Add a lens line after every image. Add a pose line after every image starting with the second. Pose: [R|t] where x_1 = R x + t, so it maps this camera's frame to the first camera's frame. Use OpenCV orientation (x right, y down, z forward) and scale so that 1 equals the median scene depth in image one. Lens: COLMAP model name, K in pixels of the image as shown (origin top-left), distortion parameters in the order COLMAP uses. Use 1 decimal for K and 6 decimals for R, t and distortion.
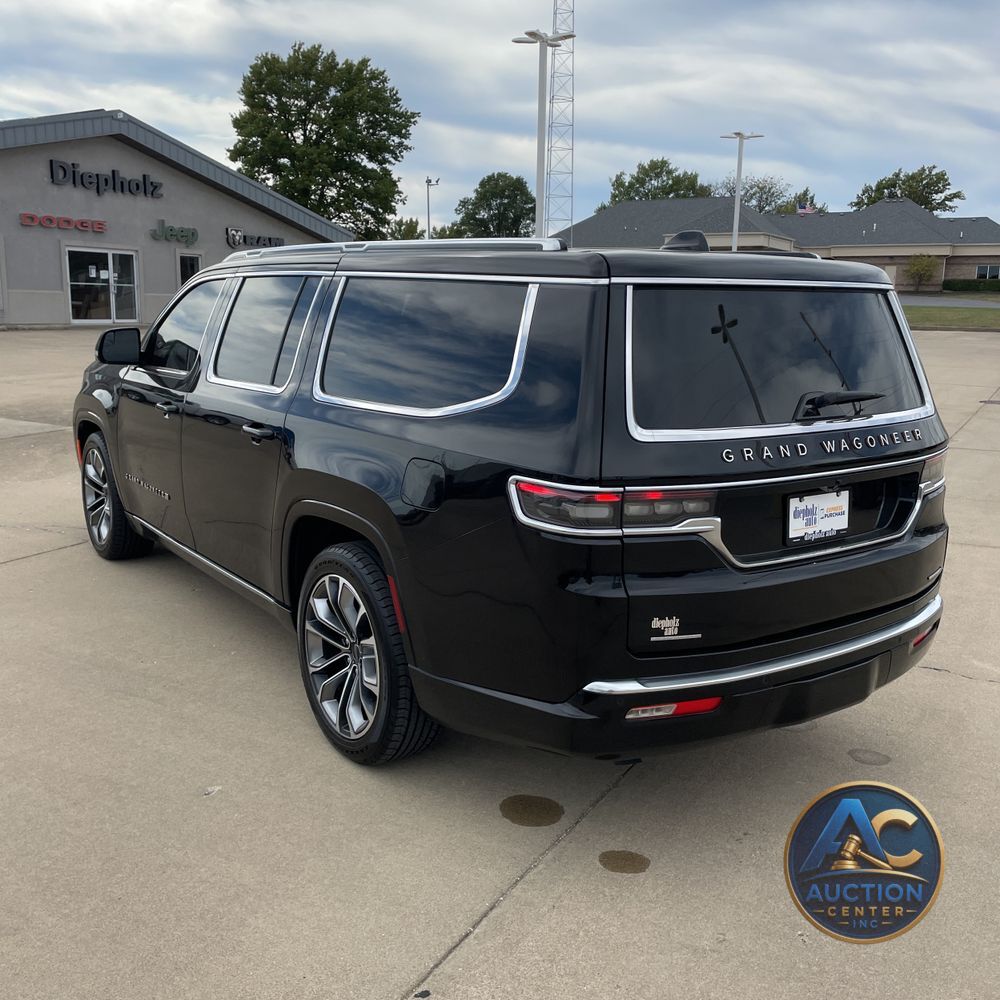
lens RADIAL K [[1089.4, 0, 500.0], [0, 1089.4, 500.0], [0, 0, 1]] dist [0.074733, -0.043221]
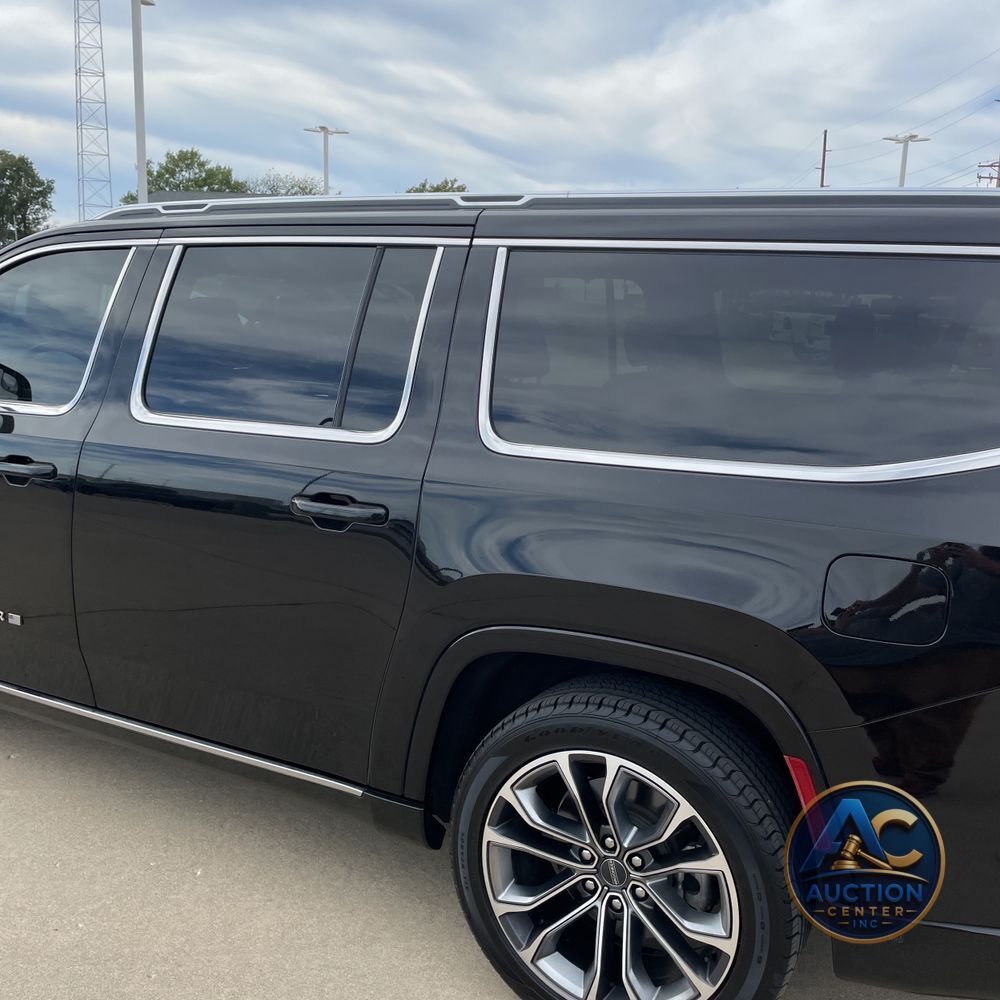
lens RADIAL K [[1073.8, 0, 547.2], [0, 1073.8, 496.7], [0, 0, 1]] dist [0.050456, -0.027550]
pose [[0.889985, -0.068421, 0.450827, -0.210471], [0.068511, 0.997520, 0.016142, -0.039642], [-0.450813, 0.016520, 0.892466, 0.242830]]
